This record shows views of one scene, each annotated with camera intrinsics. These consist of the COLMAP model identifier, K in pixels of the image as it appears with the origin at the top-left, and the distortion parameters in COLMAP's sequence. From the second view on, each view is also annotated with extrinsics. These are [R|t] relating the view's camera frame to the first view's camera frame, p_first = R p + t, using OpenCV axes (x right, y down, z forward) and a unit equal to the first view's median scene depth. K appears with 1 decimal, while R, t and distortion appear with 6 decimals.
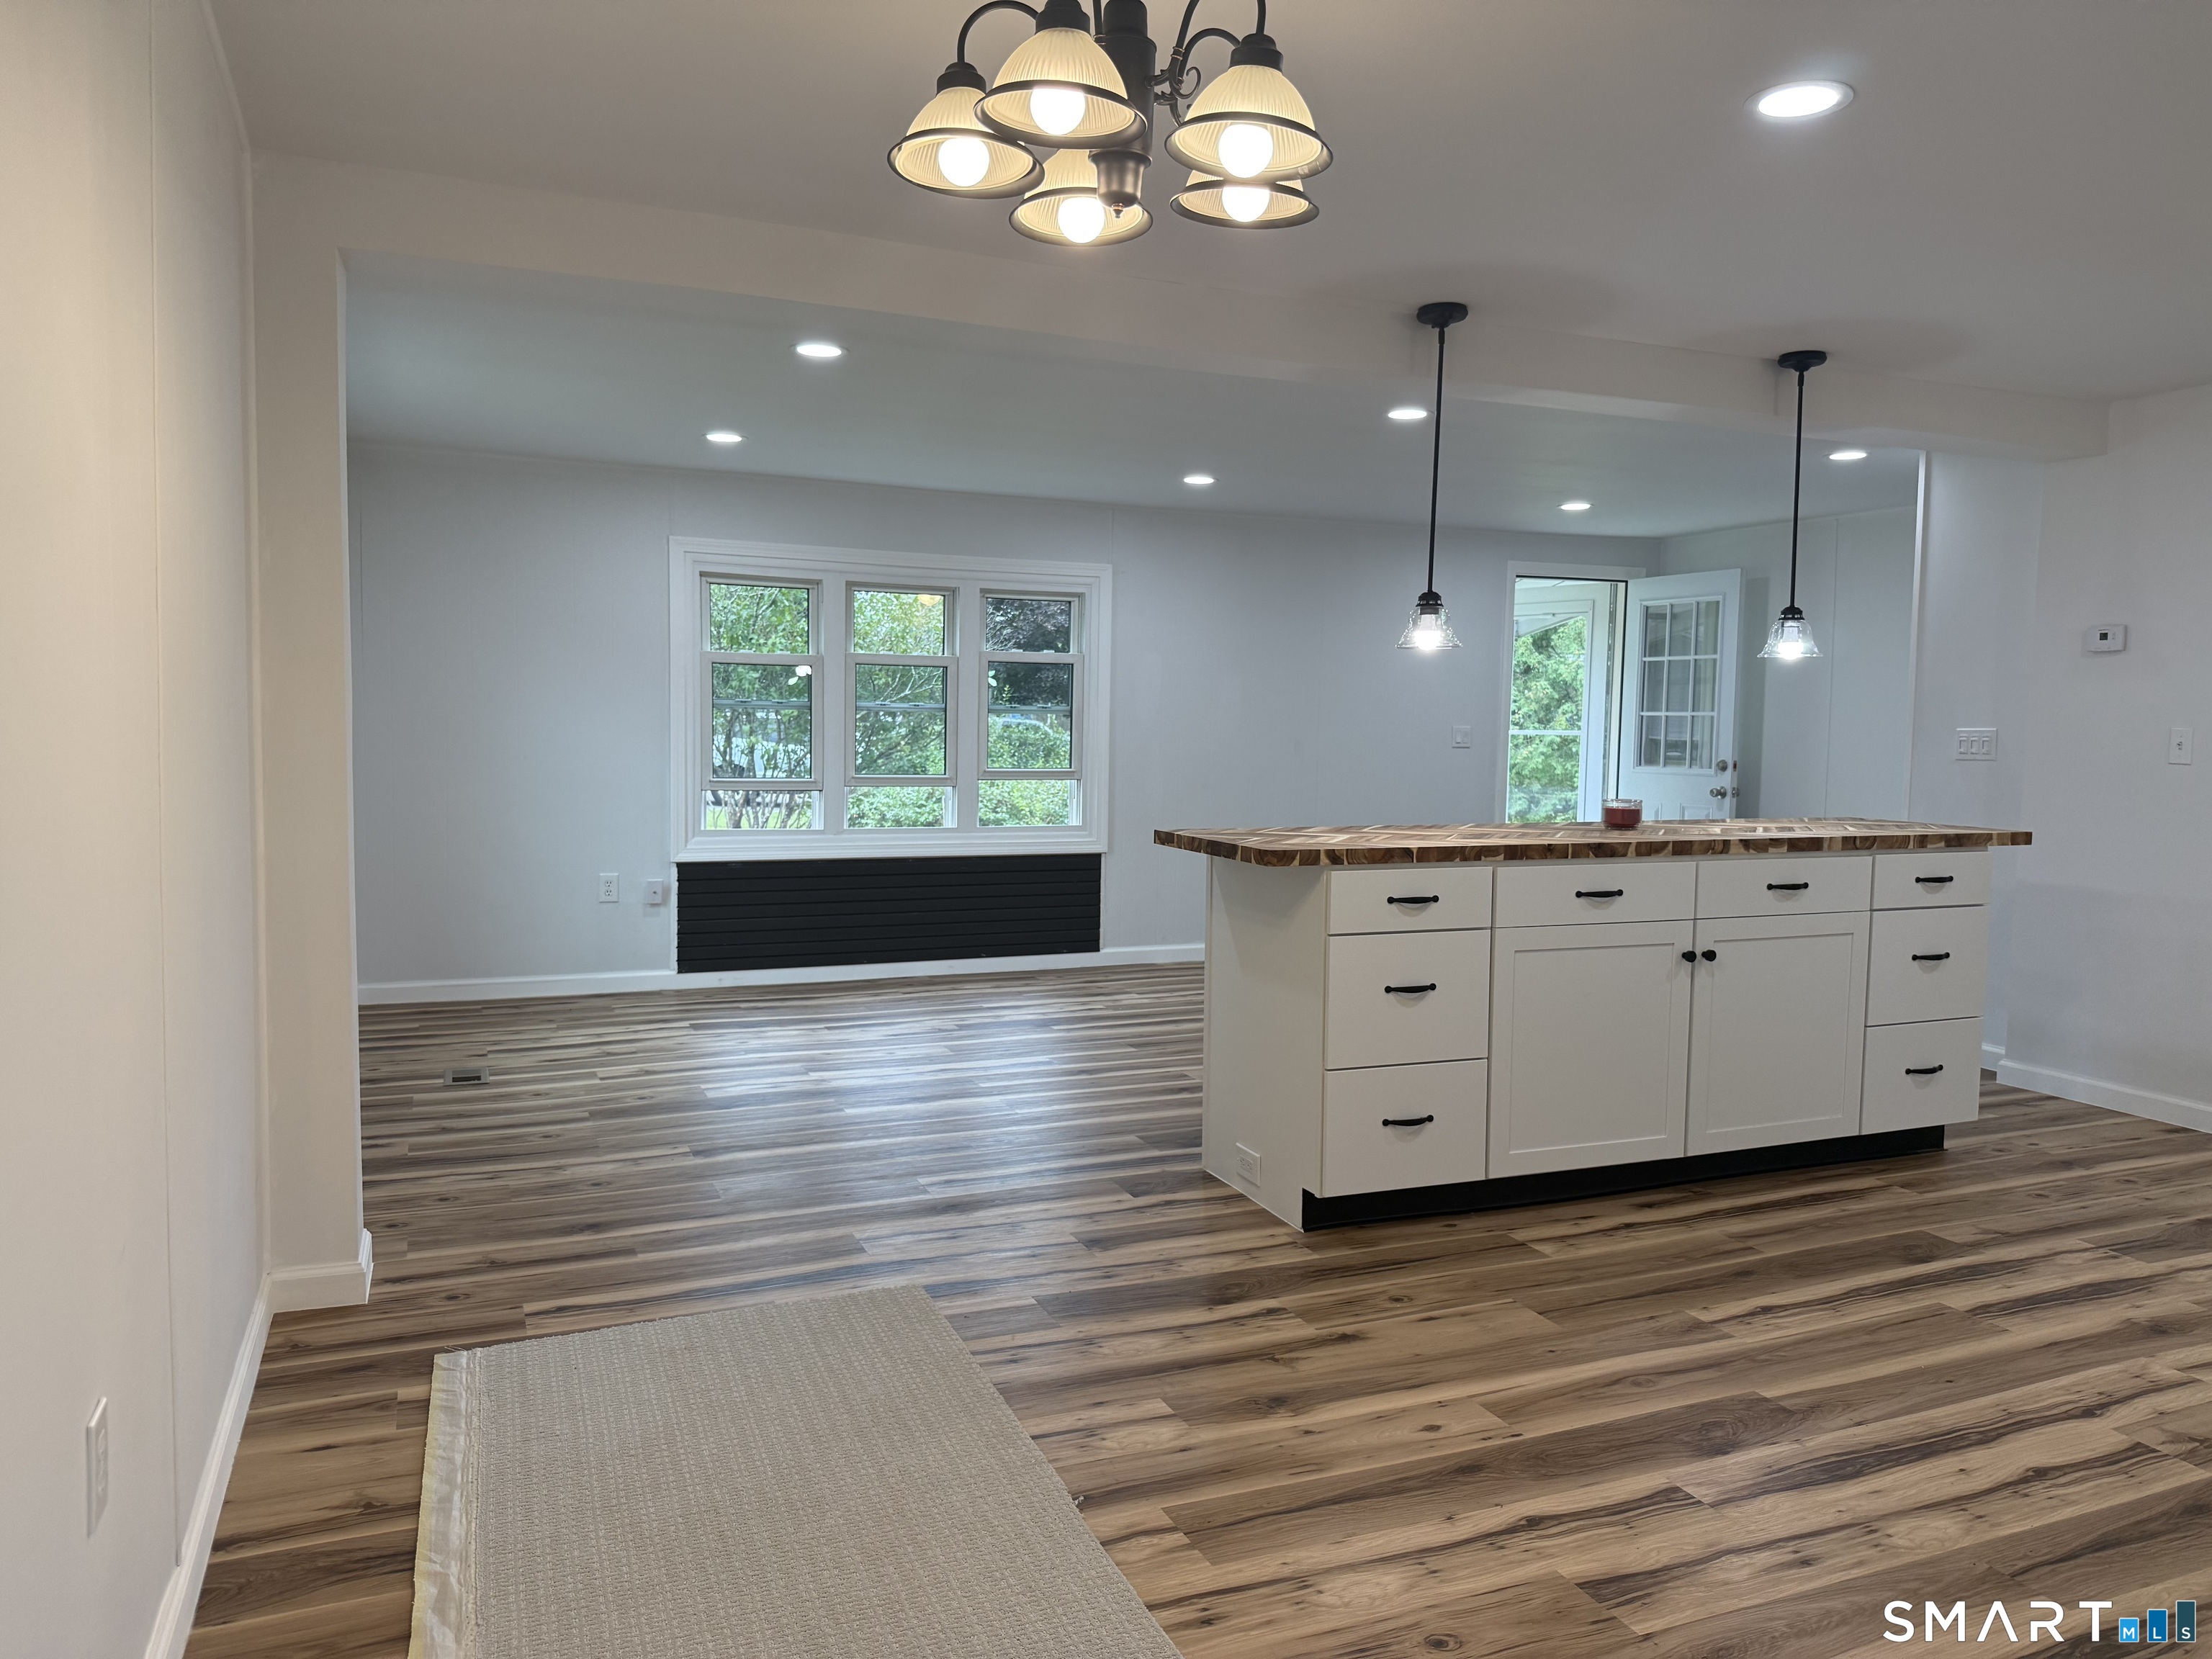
lens RADIAL K [[1560.1, 0, 1106.5], [0, 1560.1, 827.5], [0, 0, 1]] dist [0.025472, -0.039704]
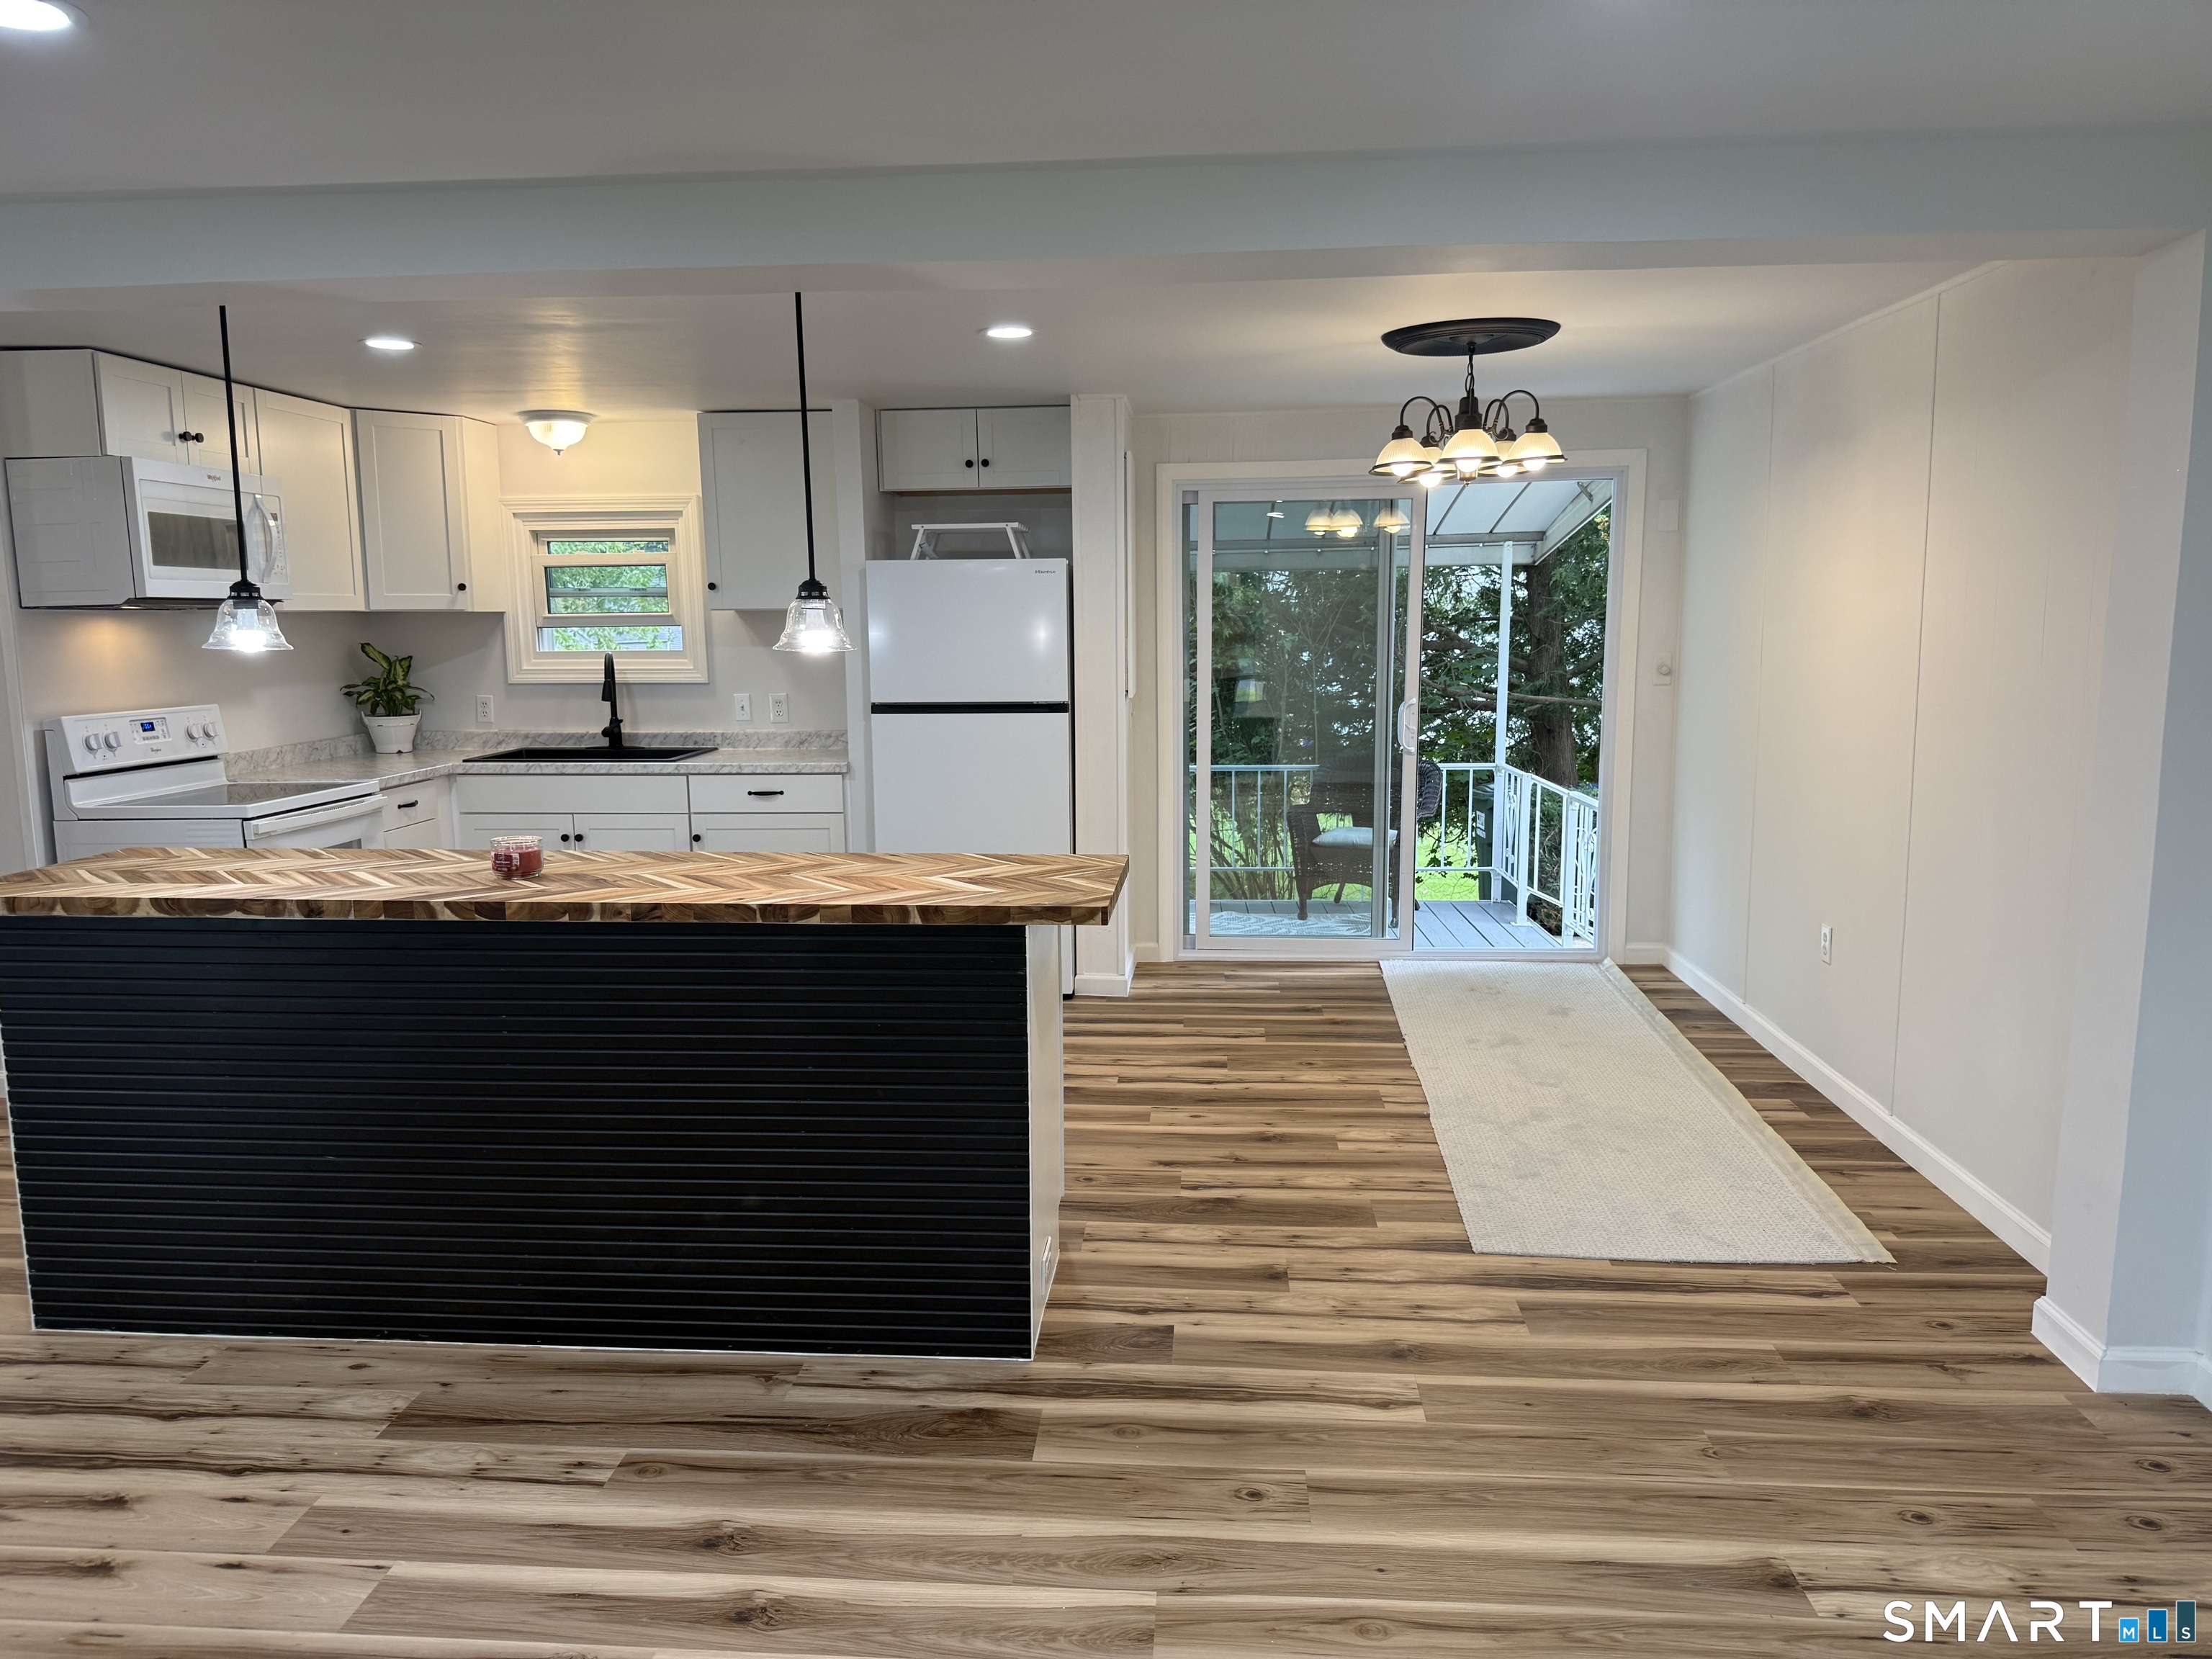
lens RADIAL K [[1560.1, 0, 1105.5], [0, 1560.1, 852.0], [0, 0, 1]] dist [0.025472, -0.039704]
pose [[-0.892584, -0.078817, 0.443938, -0.291634], [0.028361, 0.972838, 0.229742, -0.192278], [-0.449988, 0.217654, -0.866105, 1.652399]]
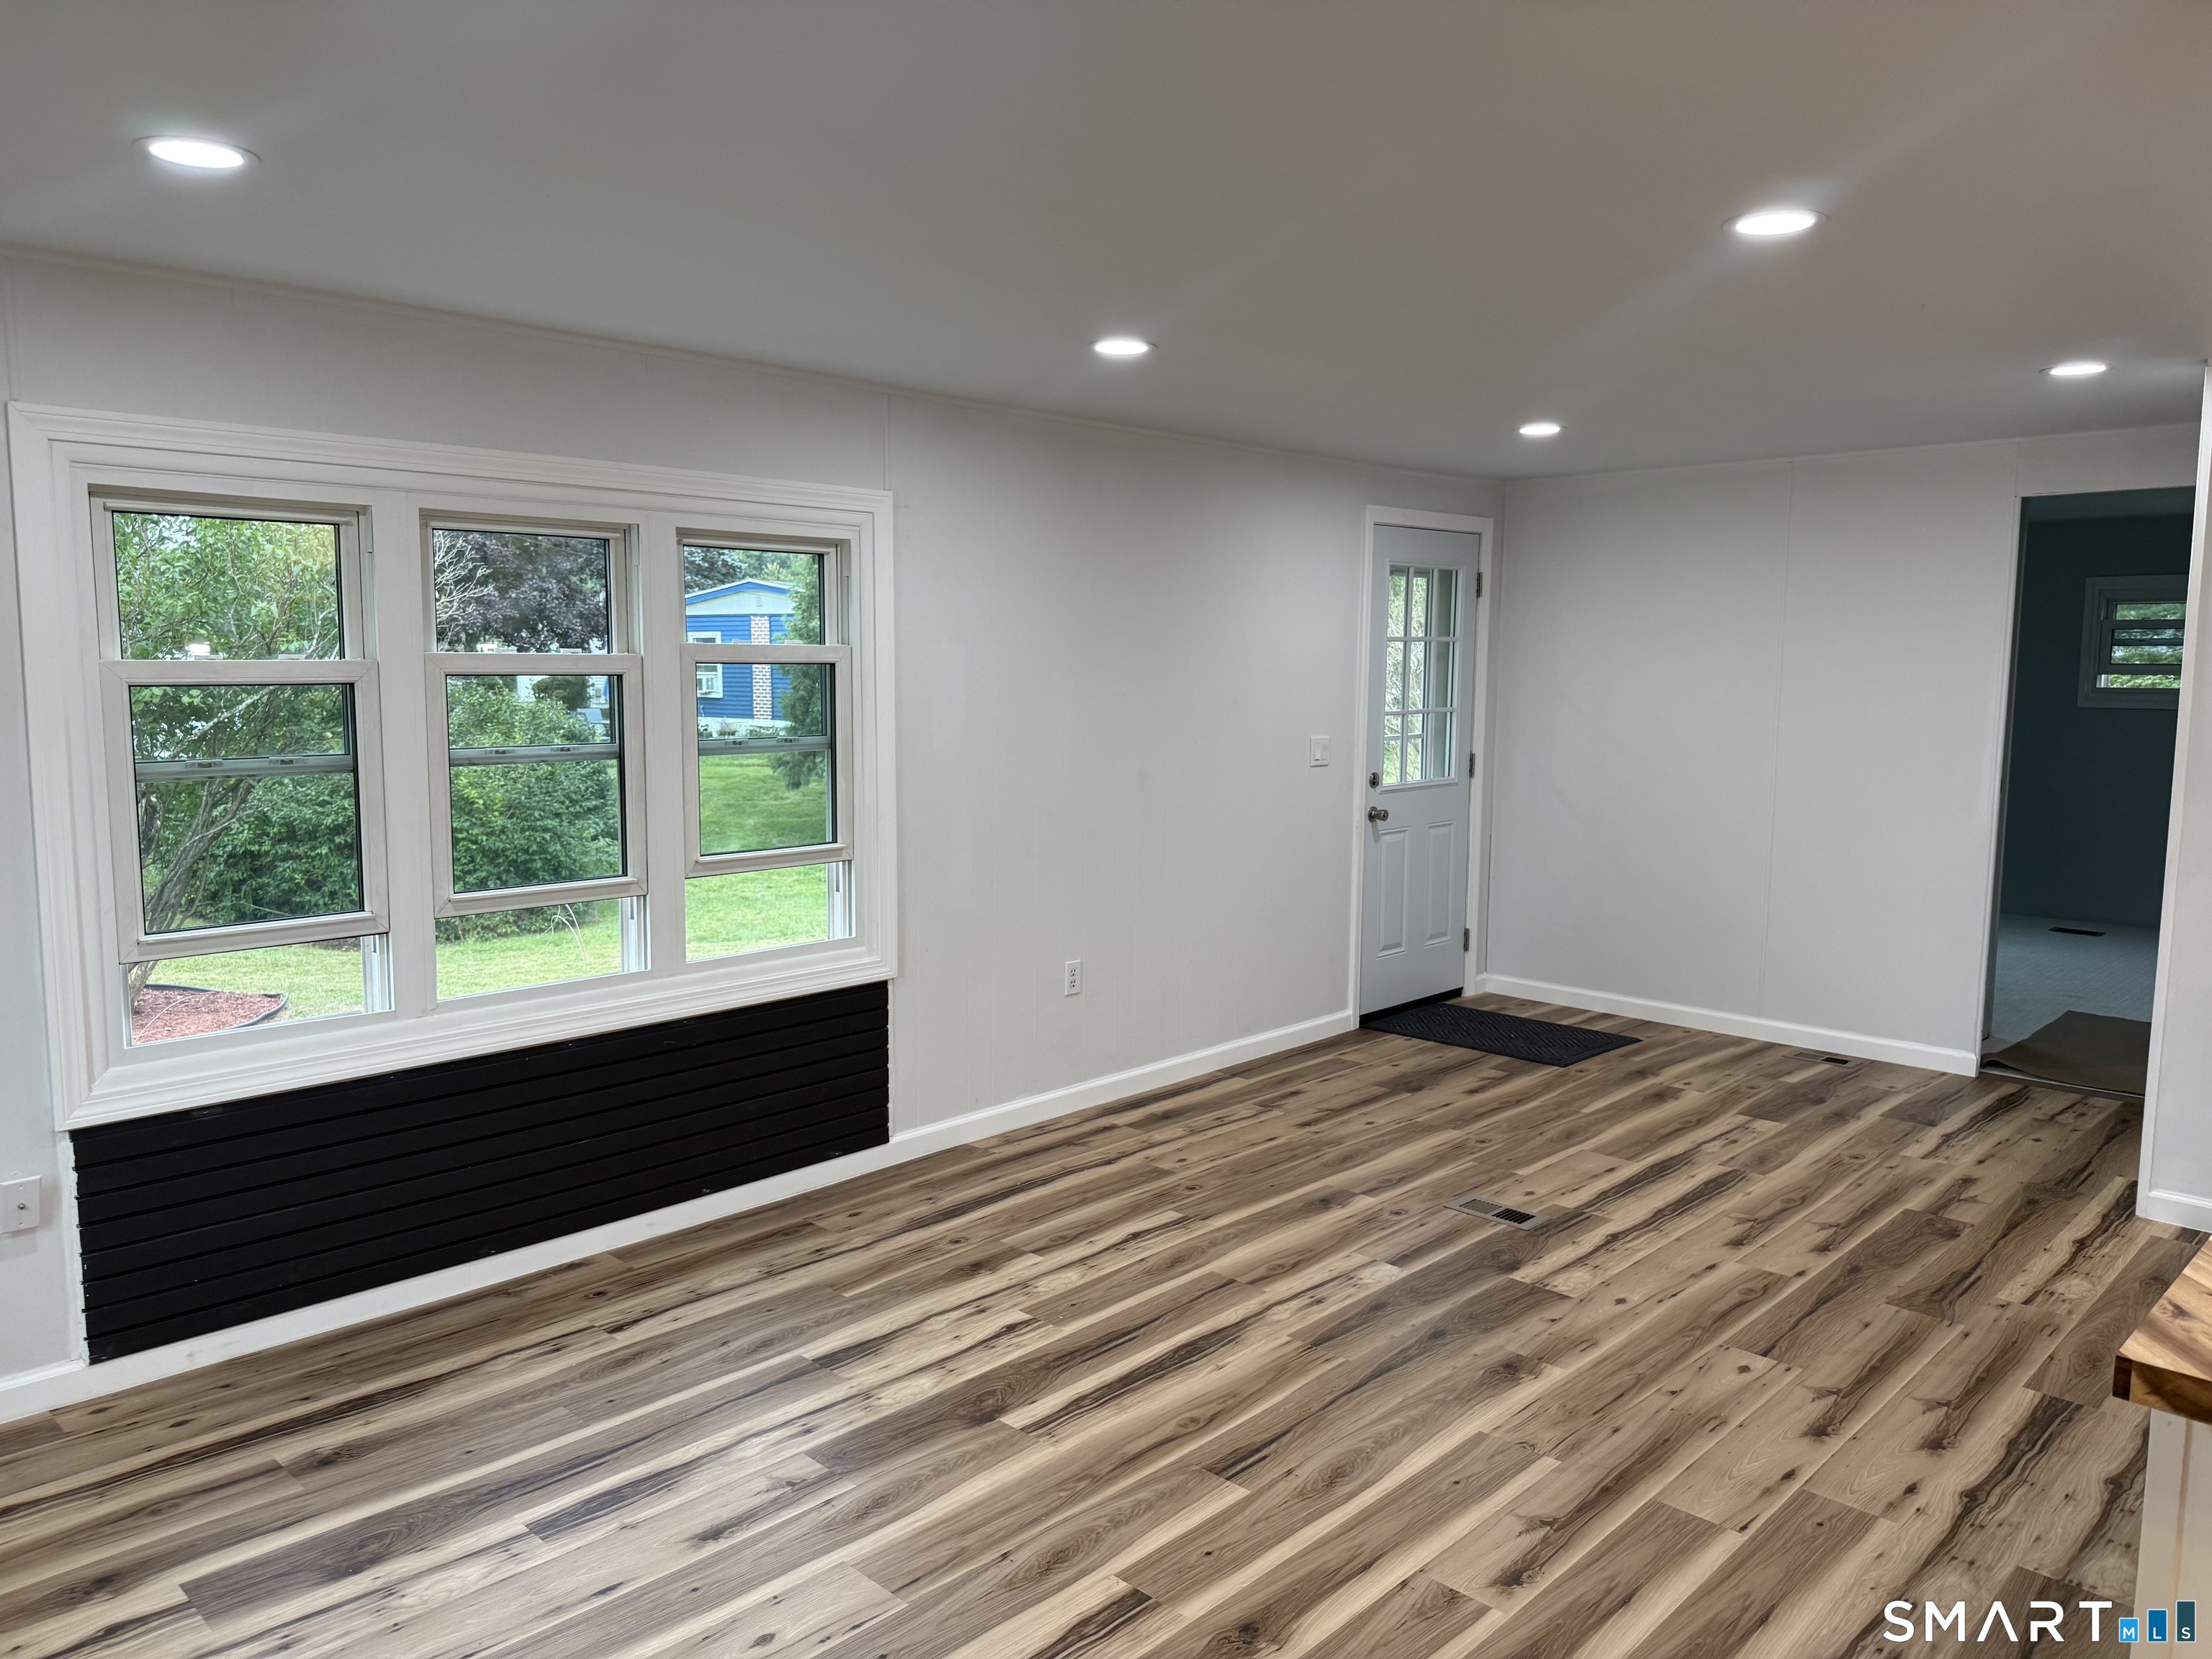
lens RADIAL K [[1560.1, 0, 1119.7], [0, 1560.1, 820.3], [0, 0, 1]] dist [0.025472, -0.039704]
pose [[0.917638, -0.052807, 0.393893, -0.282662], [0.034820, 0.998004, 0.052679, -0.133828], [-0.395889, -0.034625, 0.917645, 0.775602]]
